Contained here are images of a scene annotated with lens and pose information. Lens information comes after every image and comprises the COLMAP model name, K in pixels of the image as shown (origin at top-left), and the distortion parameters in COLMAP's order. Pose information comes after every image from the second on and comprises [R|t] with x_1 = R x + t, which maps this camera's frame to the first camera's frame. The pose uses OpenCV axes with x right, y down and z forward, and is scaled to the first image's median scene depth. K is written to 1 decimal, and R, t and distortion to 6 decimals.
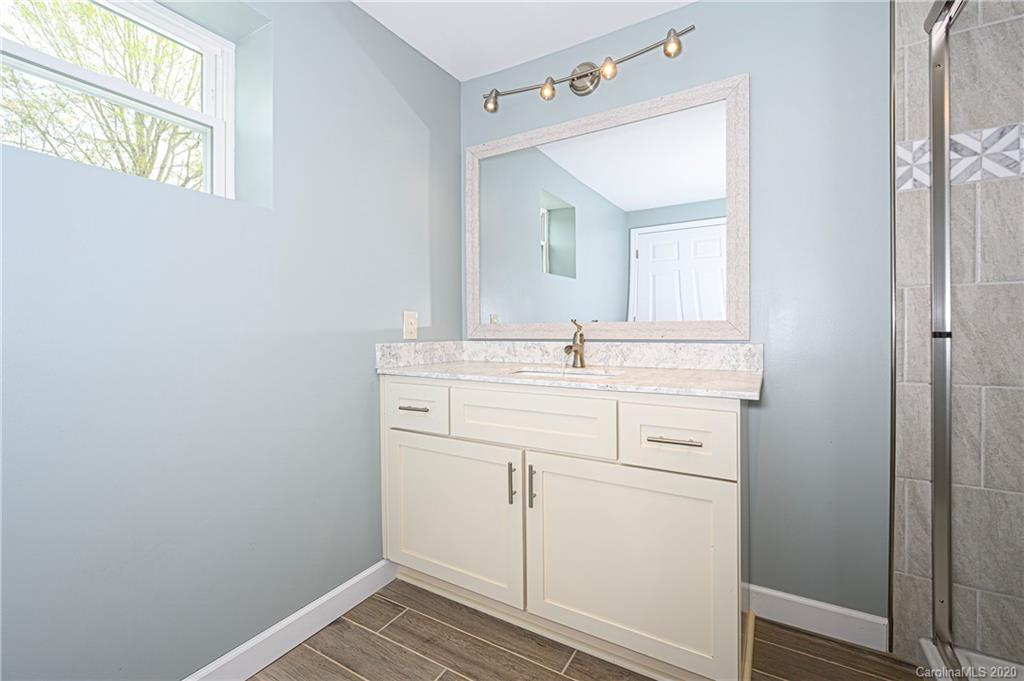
lens RADIAL K [[426.2, 0, 494.3], [0, 426.2, 333.8], [0, 0, 1]] dist [-0.001265, -0.000227]
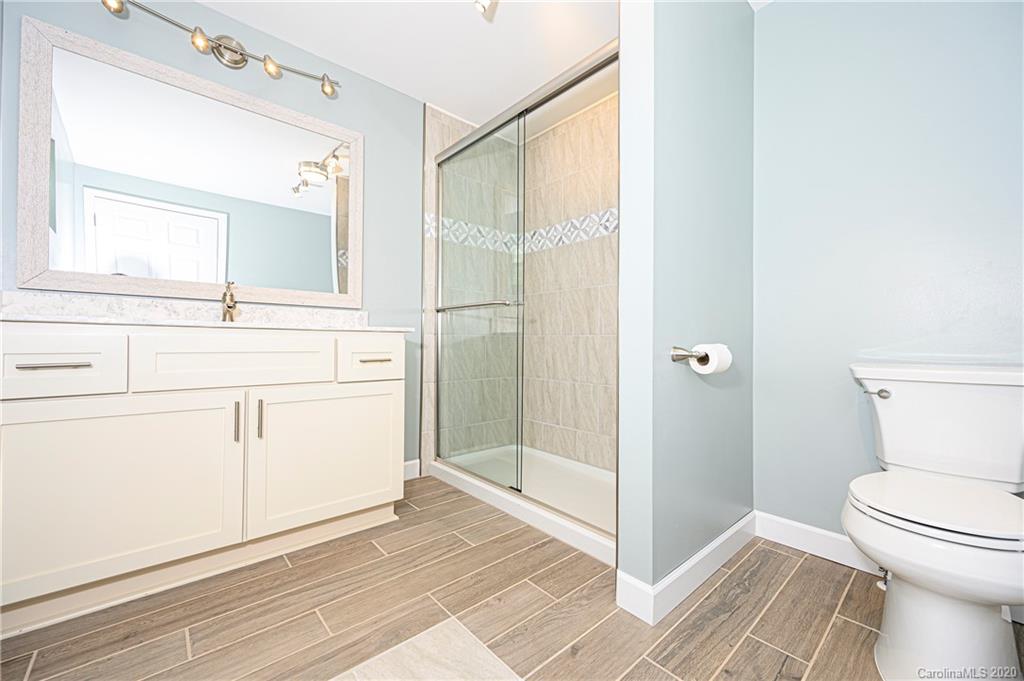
lens RADIAL K [[405.5, 0, 501.1], [0, 405.5, 339.0], [0, 0, 1]] dist [-0.000007, 0.000061]
pose [[0.318459, 0.016025, 0.947801, -0.653598], [-0.003198, 0.999870, -0.015830, 0.154106], [-0.947931, 0.002010, 0.318469, 0.068161]]
